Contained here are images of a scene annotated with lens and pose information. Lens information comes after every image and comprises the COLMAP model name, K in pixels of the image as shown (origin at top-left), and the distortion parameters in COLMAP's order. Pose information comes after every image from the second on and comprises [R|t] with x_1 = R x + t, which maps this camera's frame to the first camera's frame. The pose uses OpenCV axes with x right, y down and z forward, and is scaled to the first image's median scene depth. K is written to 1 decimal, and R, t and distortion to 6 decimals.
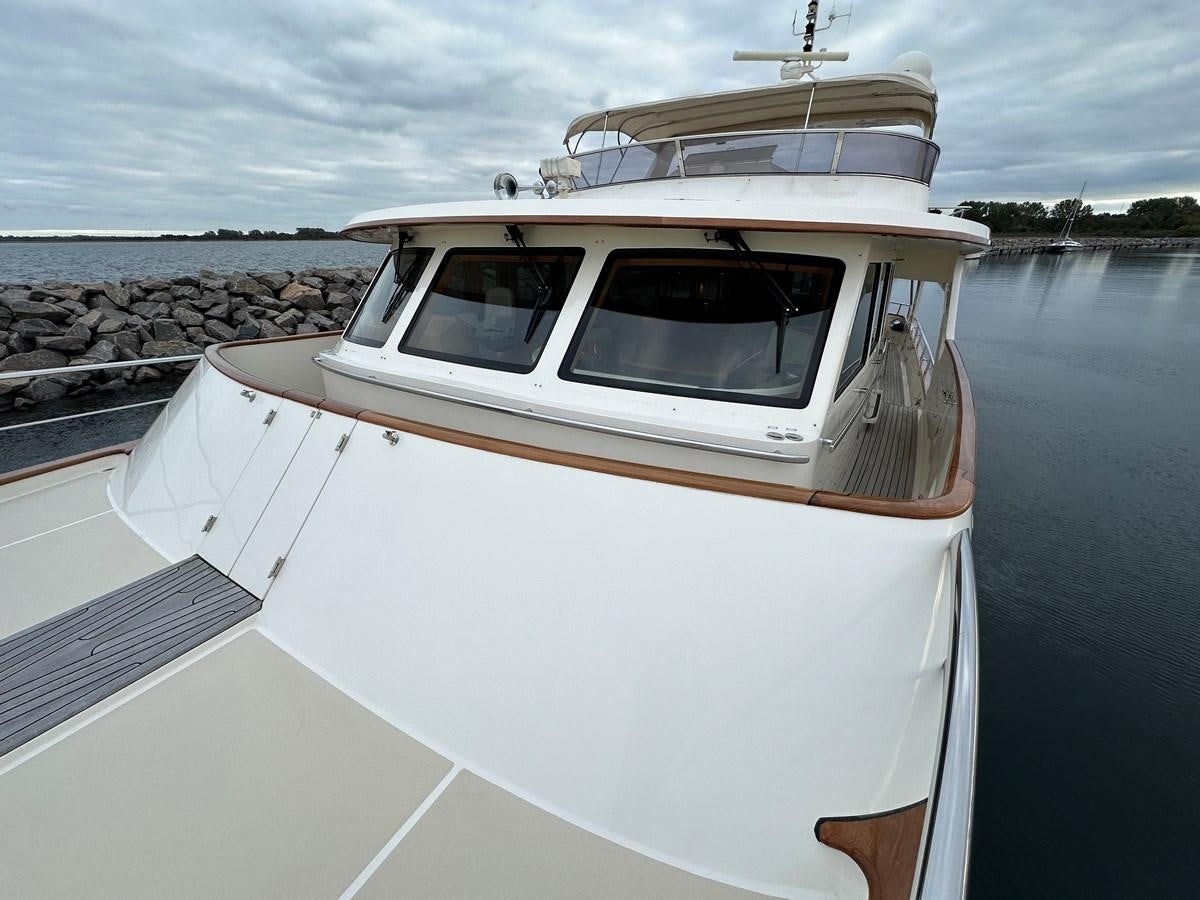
lens RADIAL K [[471.5, 0, 598.8], [0, 471.5, 454.6], [0, 0, 1]] dist [-0.001298, -0.000048]
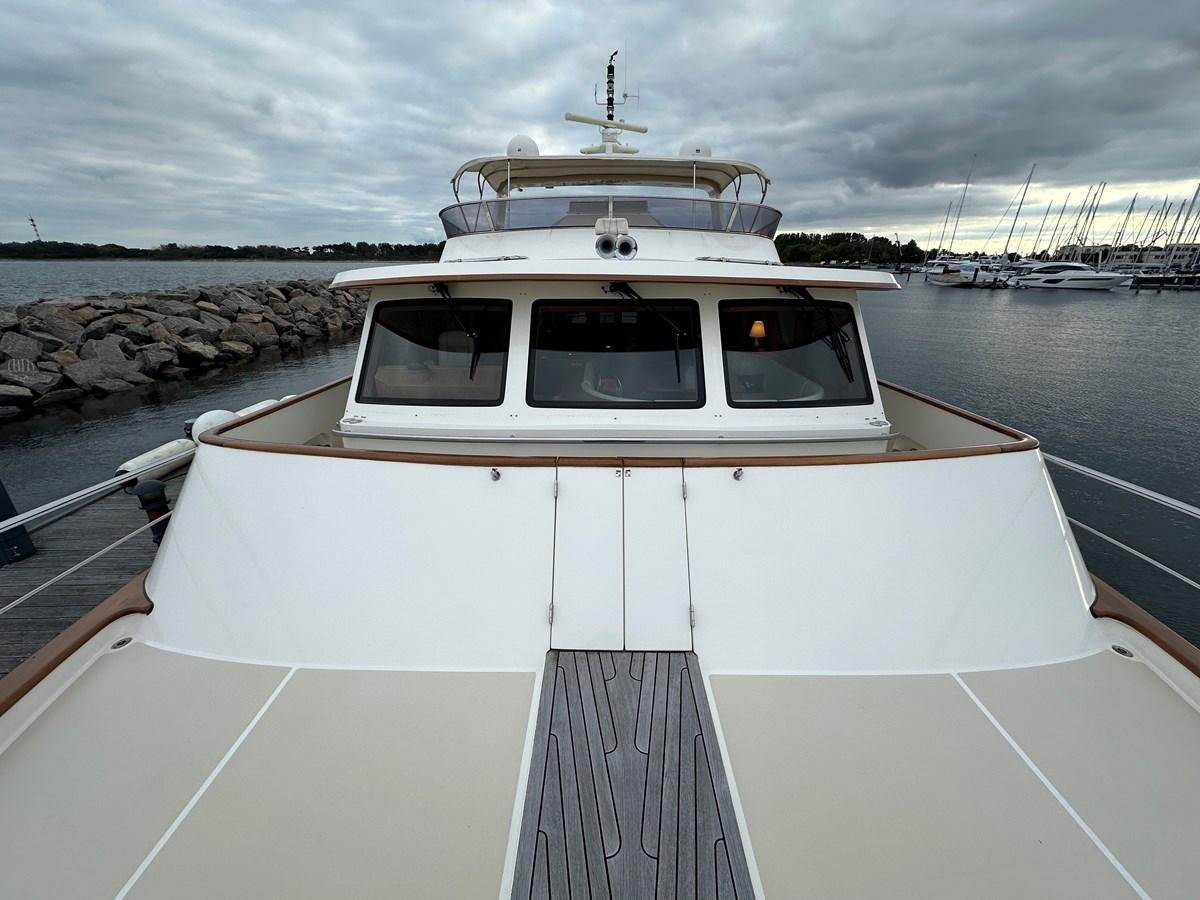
lens RADIAL K [[471.5, 0, 598.8], [0, 471.5, 454.6], [0, 0, 1]] dist [-0.001298, -0.000048]
pose [[0.859382, -0.188869, 0.475175, -0.324463], [0.208364, 0.977979, 0.011882, -0.042722], [-0.466956, 0.088798, 0.879811, 0.033619]]
